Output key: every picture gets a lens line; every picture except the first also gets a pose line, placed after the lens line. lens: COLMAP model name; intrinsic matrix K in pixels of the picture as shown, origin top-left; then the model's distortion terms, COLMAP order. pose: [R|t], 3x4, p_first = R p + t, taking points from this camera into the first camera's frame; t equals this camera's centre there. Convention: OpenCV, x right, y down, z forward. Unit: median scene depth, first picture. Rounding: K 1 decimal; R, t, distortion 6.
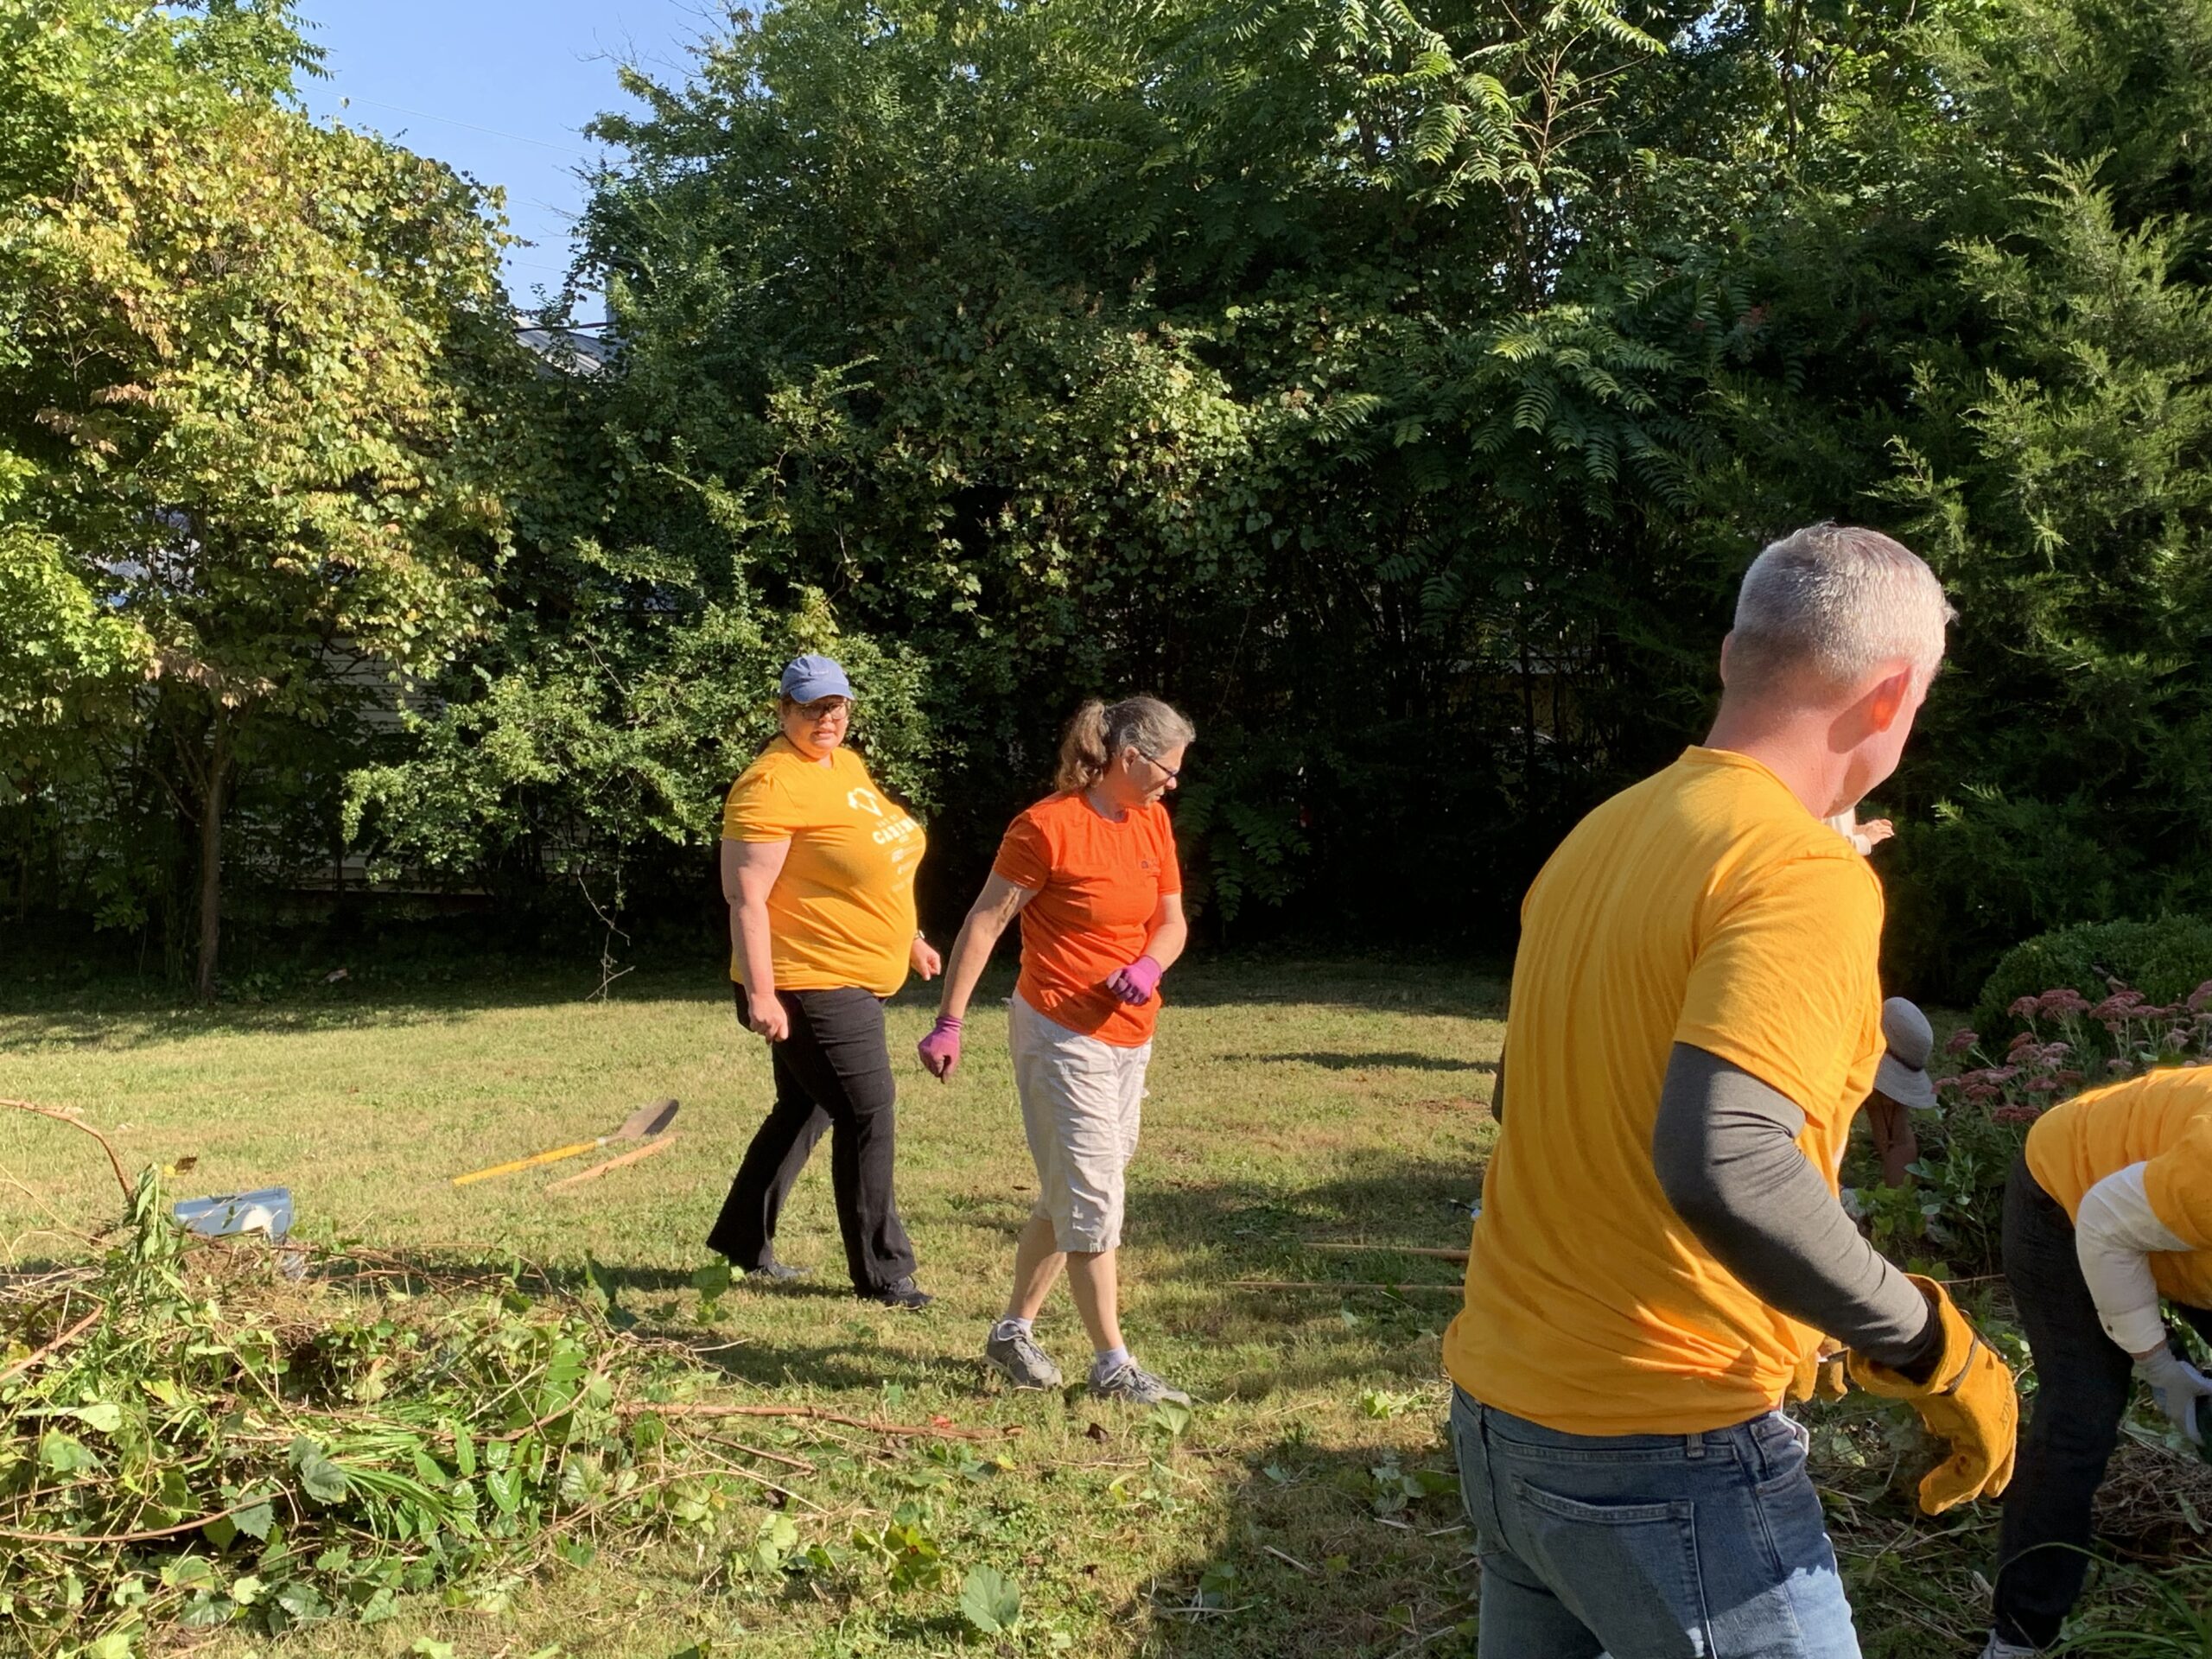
lens RADIAL K [[2557.0, 0, 1106.0], [0, 2557.0, 829.5], [0, 0, 1]] dist [0.018862, -0.088536]
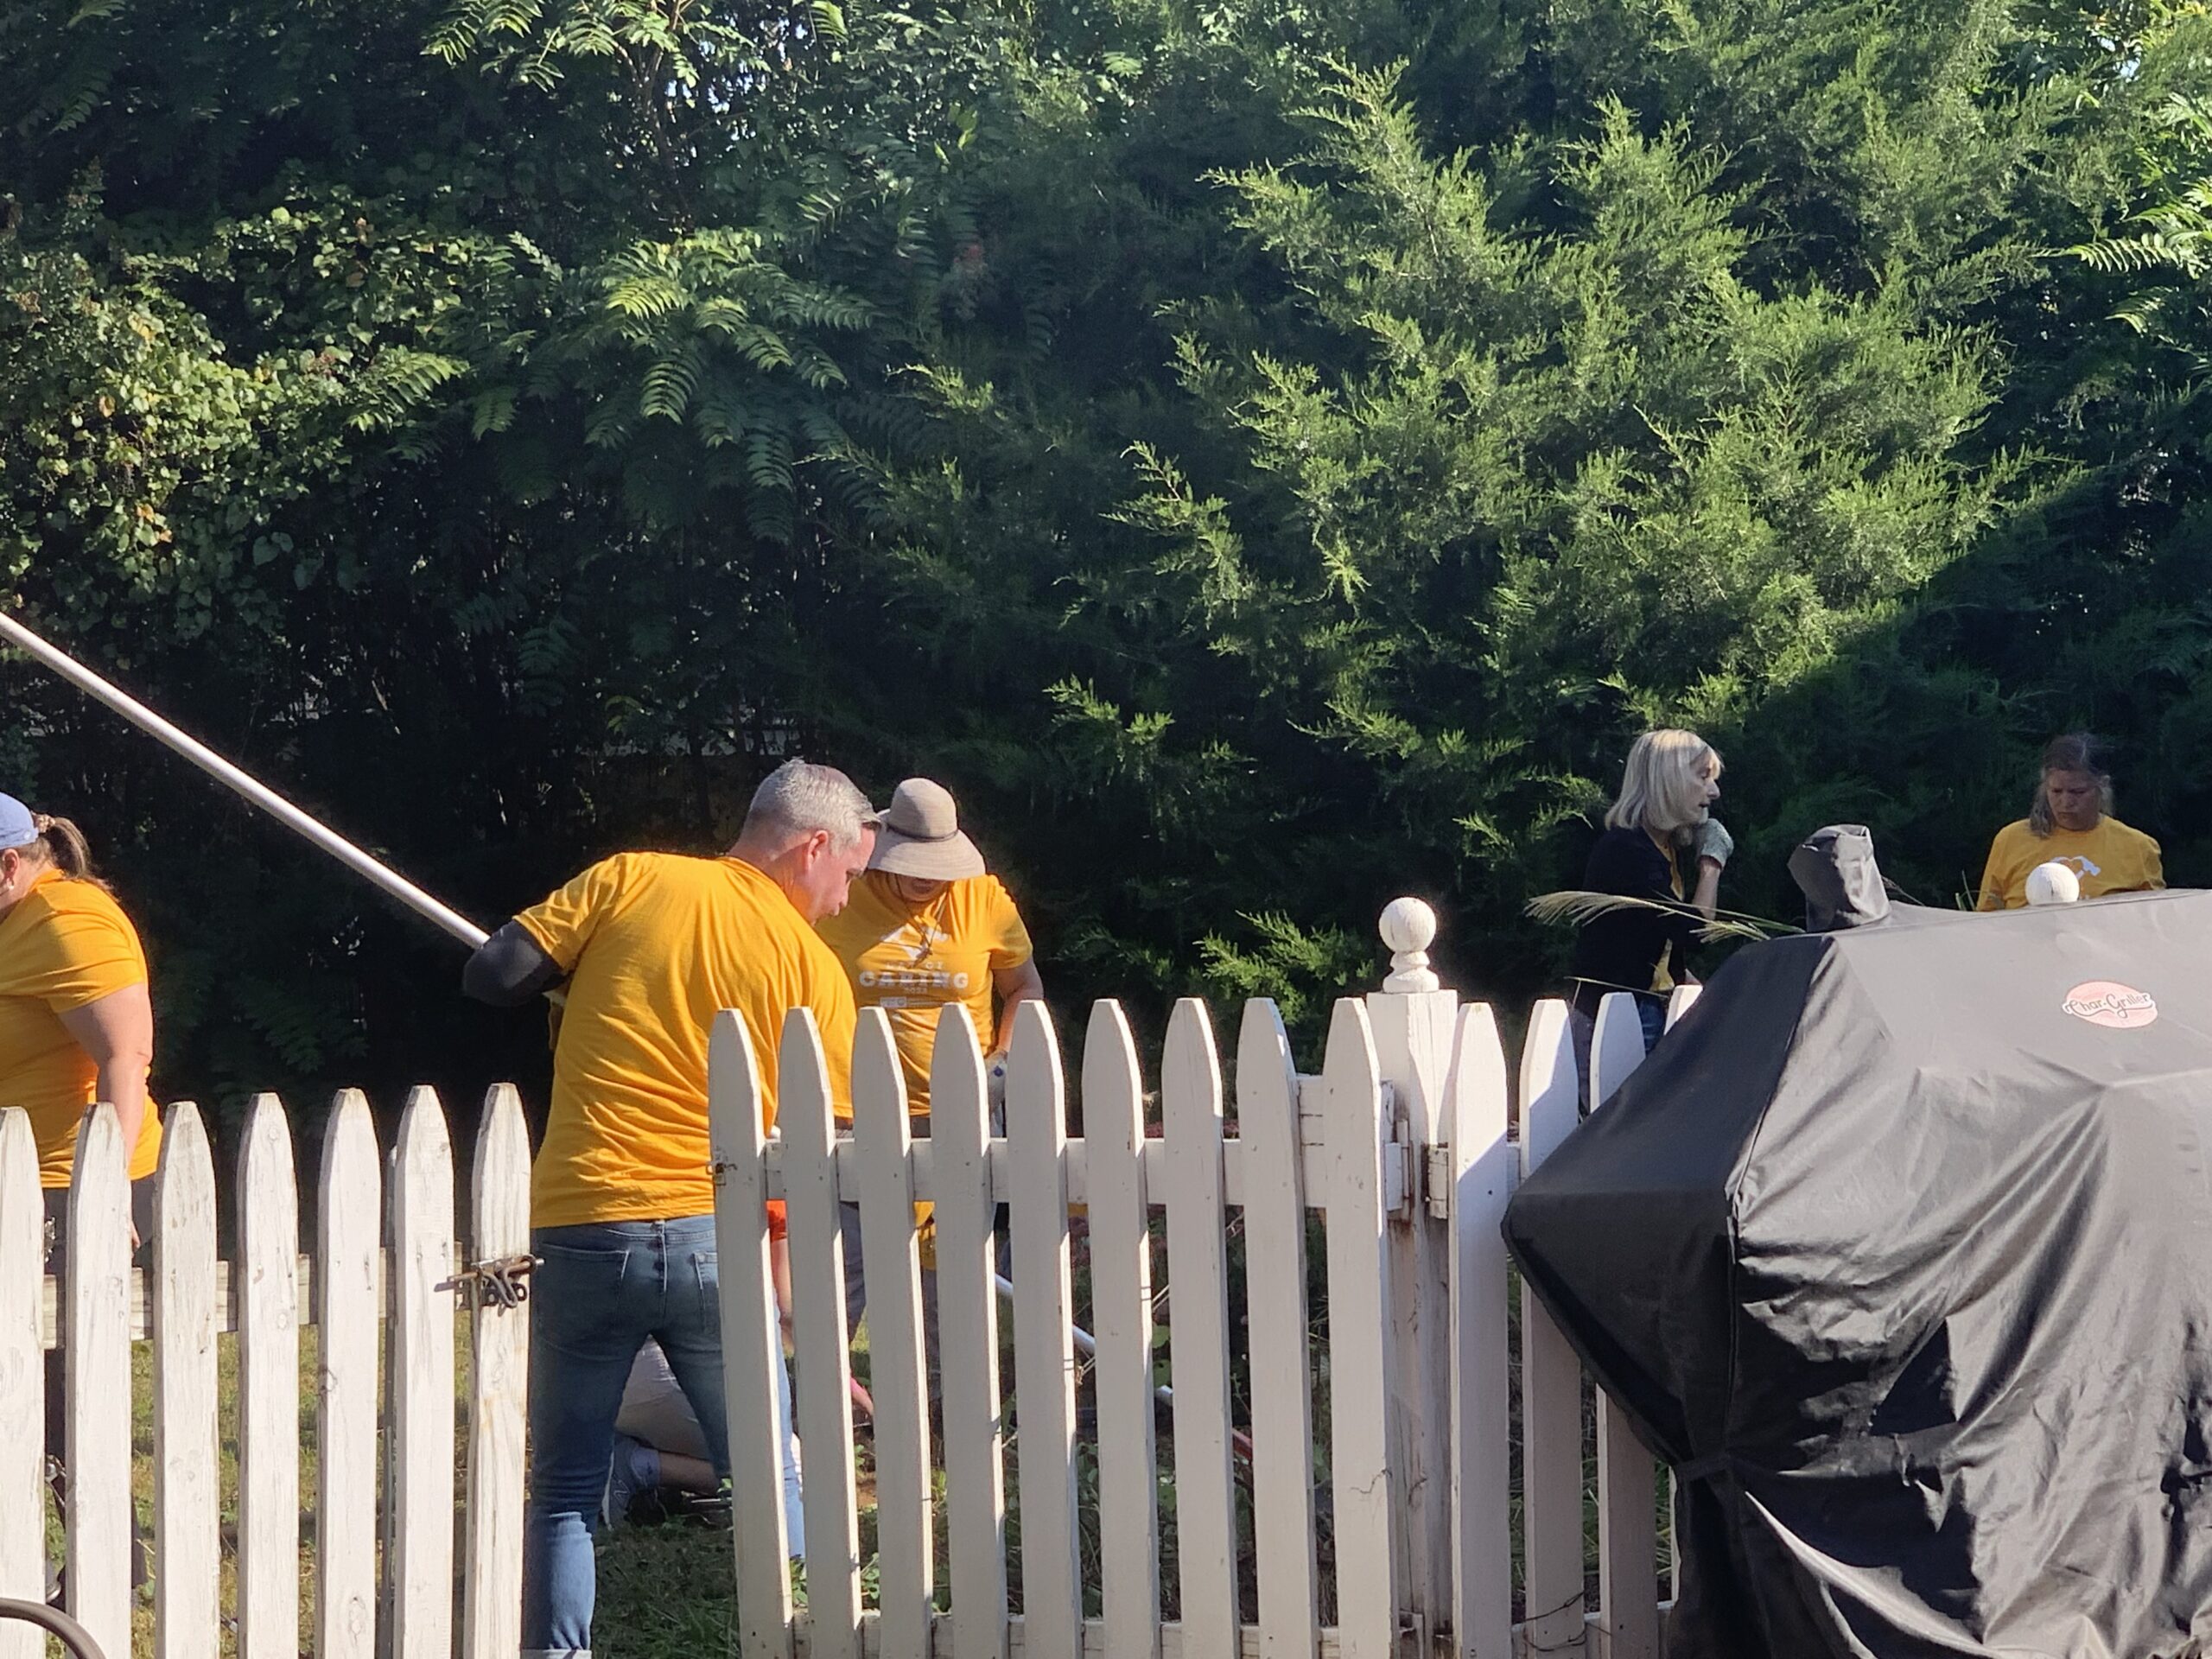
lens RADIAL K [[5541.9, 0, 1106.0], [0, 5541.9, 829.5], [0, 0, 1]] dist [-0.226476, 3.035624]
pose [[0.978739, -0.025212, 0.203556, -0.026011], [0.033871, 0.998658, -0.039167, 0.018429], [-0.202296, 0.045228, 0.978280, -0.527189]]
